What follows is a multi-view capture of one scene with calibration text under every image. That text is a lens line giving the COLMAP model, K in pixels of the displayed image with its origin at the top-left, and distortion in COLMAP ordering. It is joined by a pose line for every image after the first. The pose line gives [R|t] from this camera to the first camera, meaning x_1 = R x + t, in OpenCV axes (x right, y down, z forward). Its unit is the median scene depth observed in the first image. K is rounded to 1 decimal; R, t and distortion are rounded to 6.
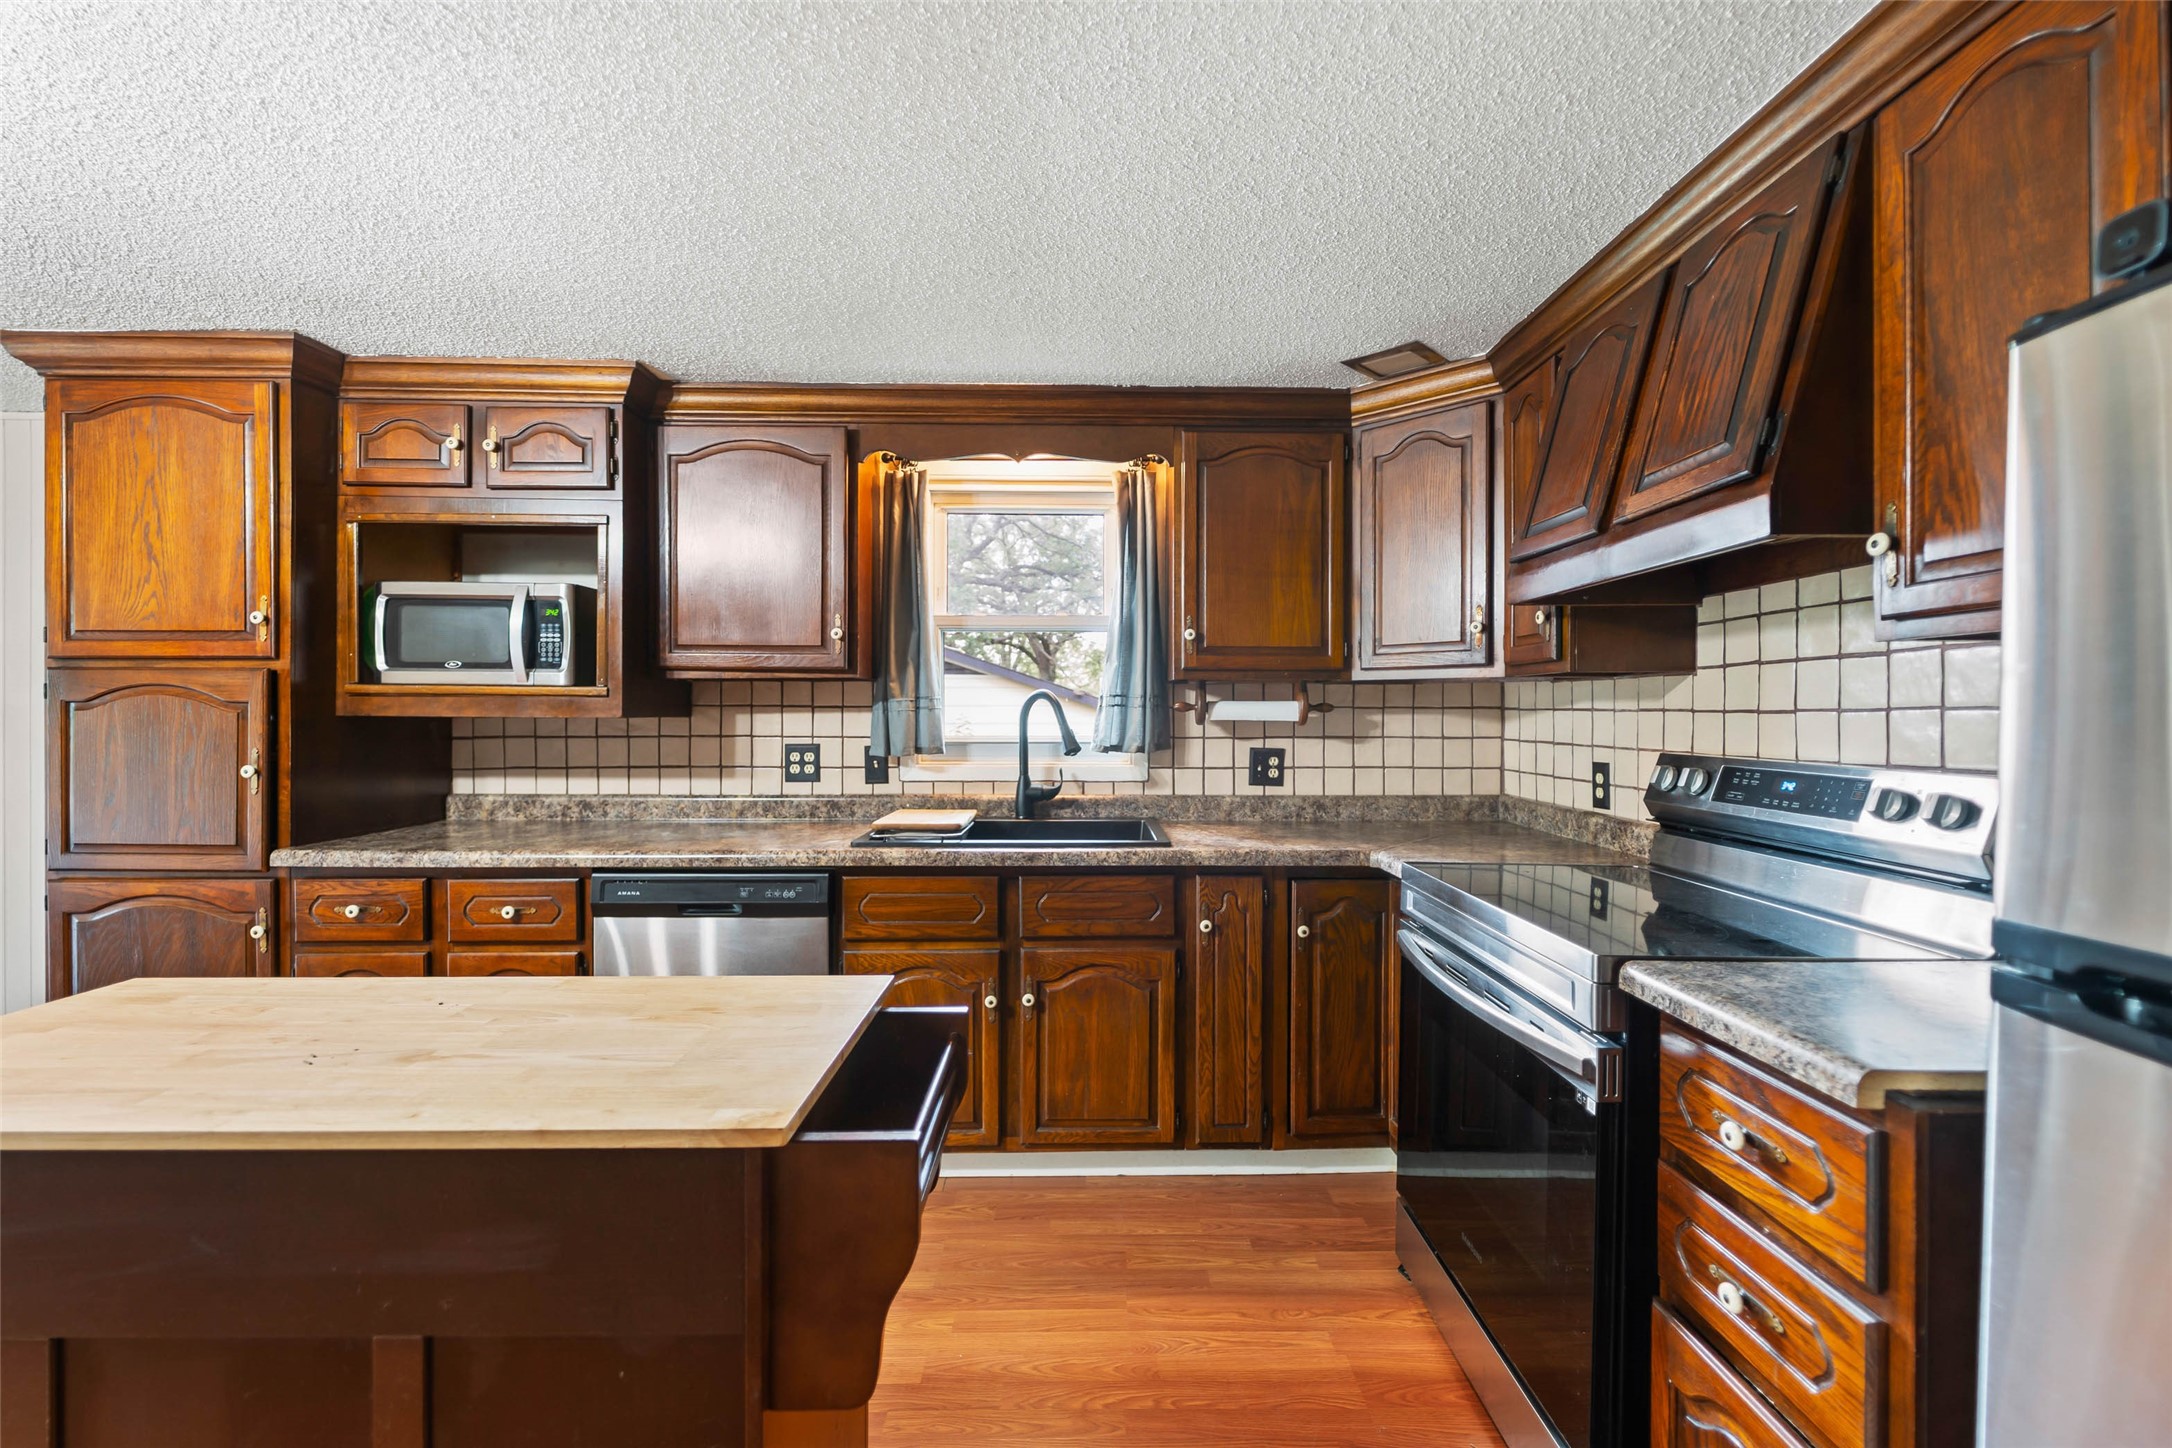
lens RADIAL K [[885.7, 0, 1098.0], [0, 885.7, 702.5], [0, 0, 1]] dist [0.001582, -0.000086]
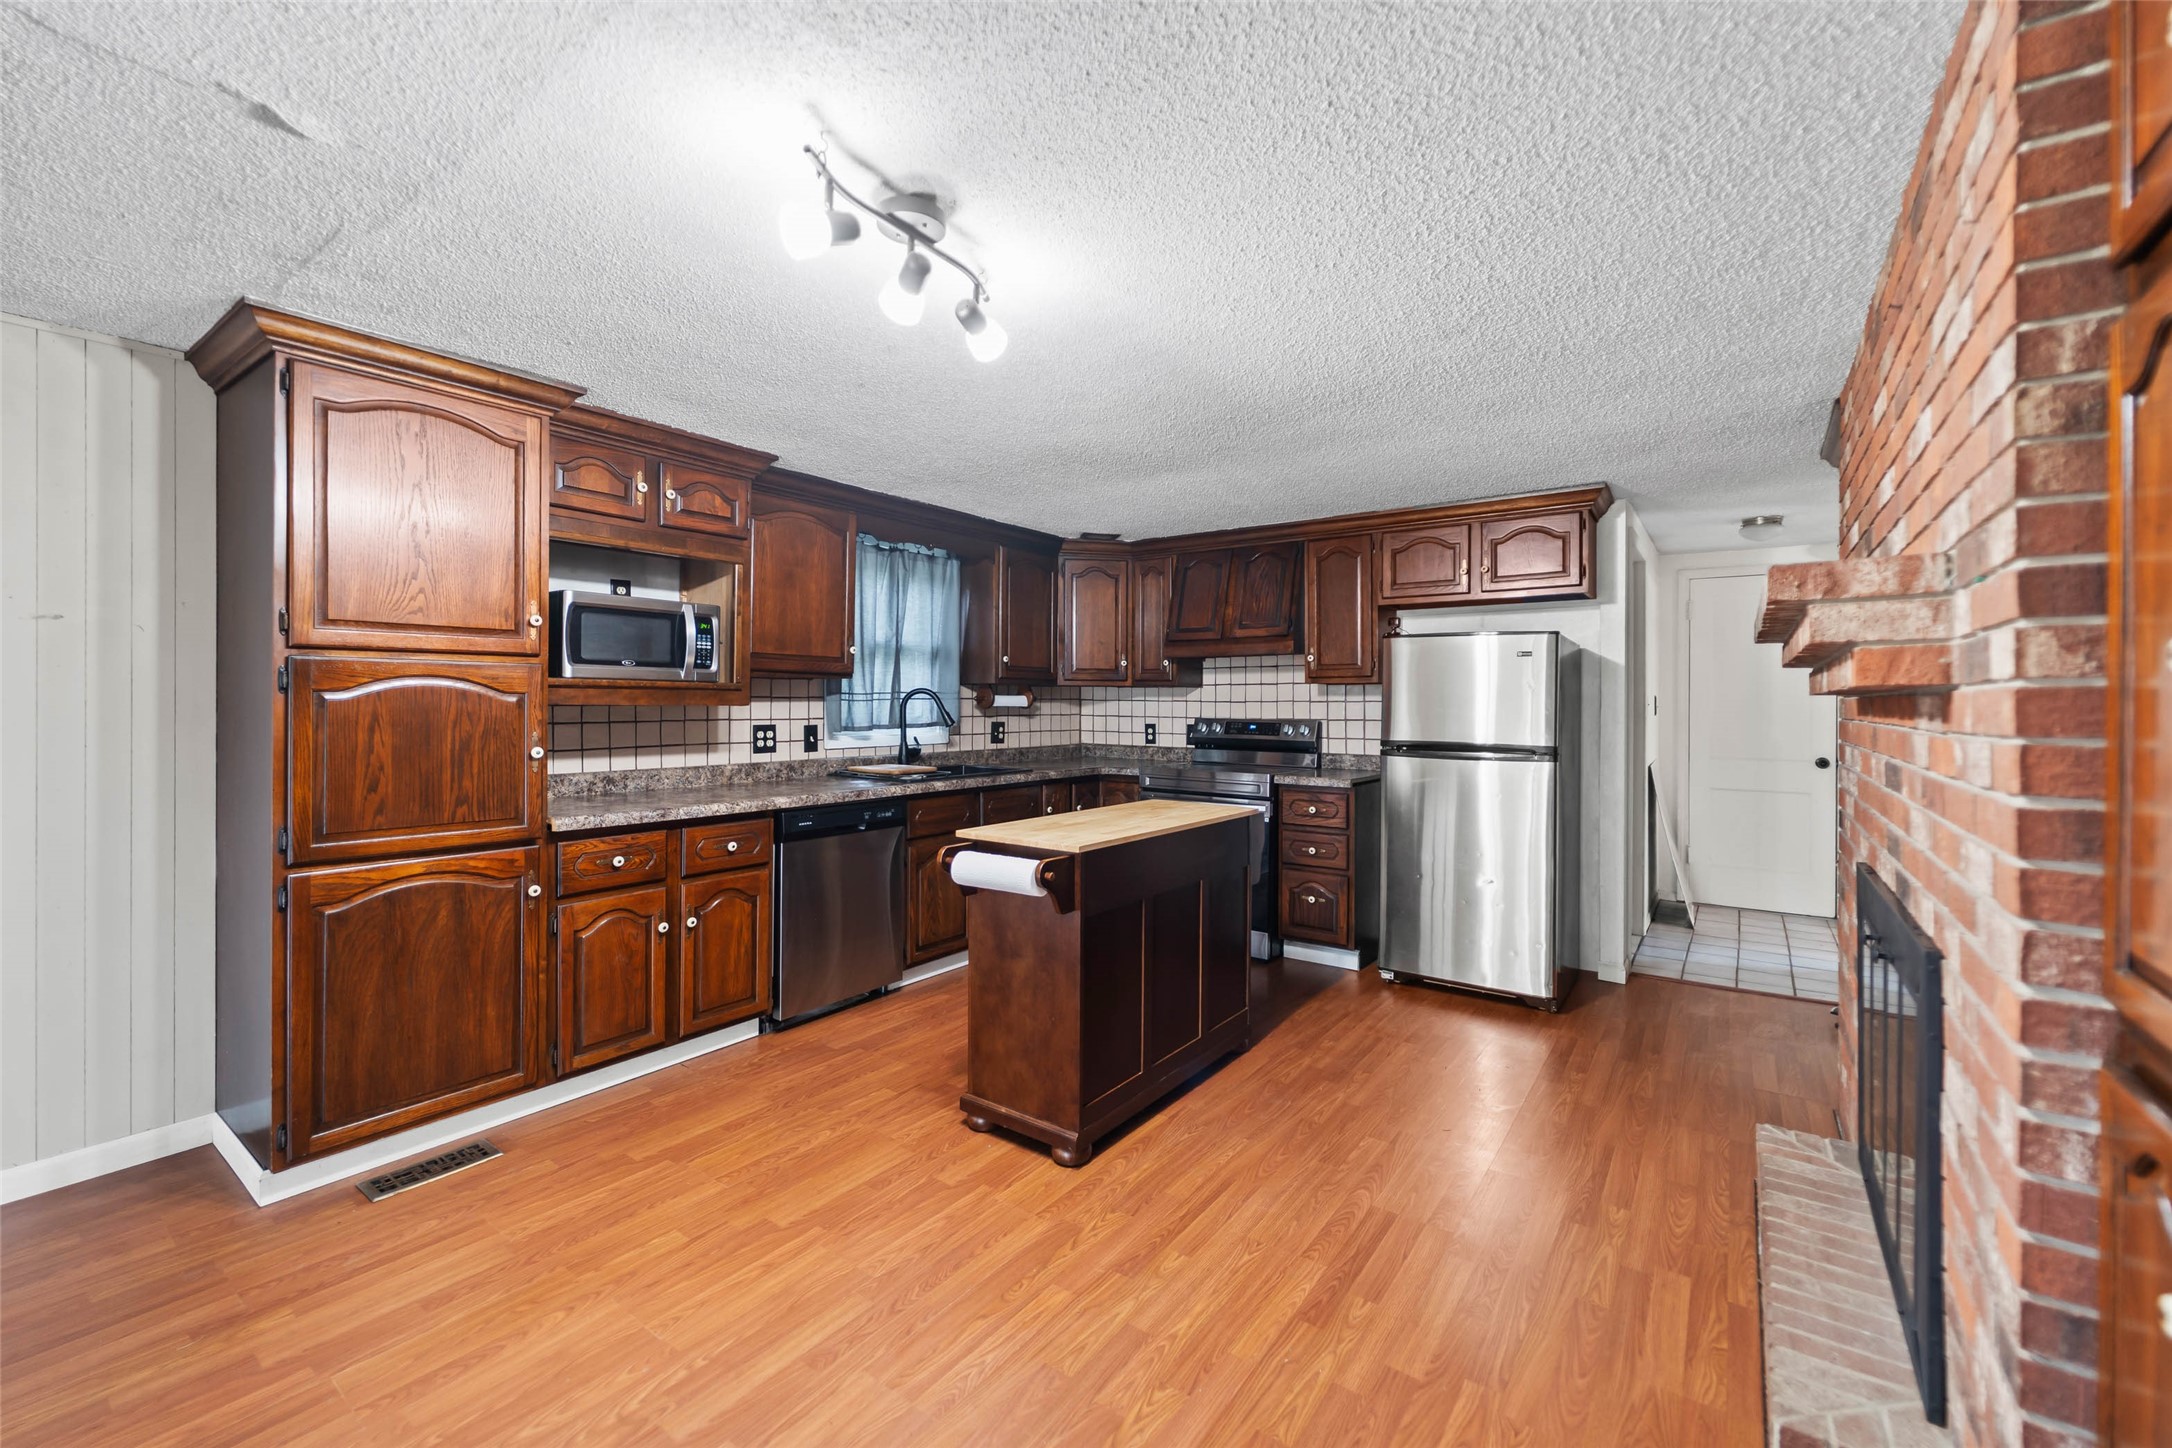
lens RADIAL K [[885.7, 0, 1098.0], [0, 885.7, 702.5], [0, 0, 1]] dist [0.001582, -0.000086]
pose [[0.600028, -0.000048, 0.799979, -1.138879], [-0.011450, 0.999897, 0.008649, -0.005225], [-0.799897, -0.014349, 0.599965, -0.226561]]
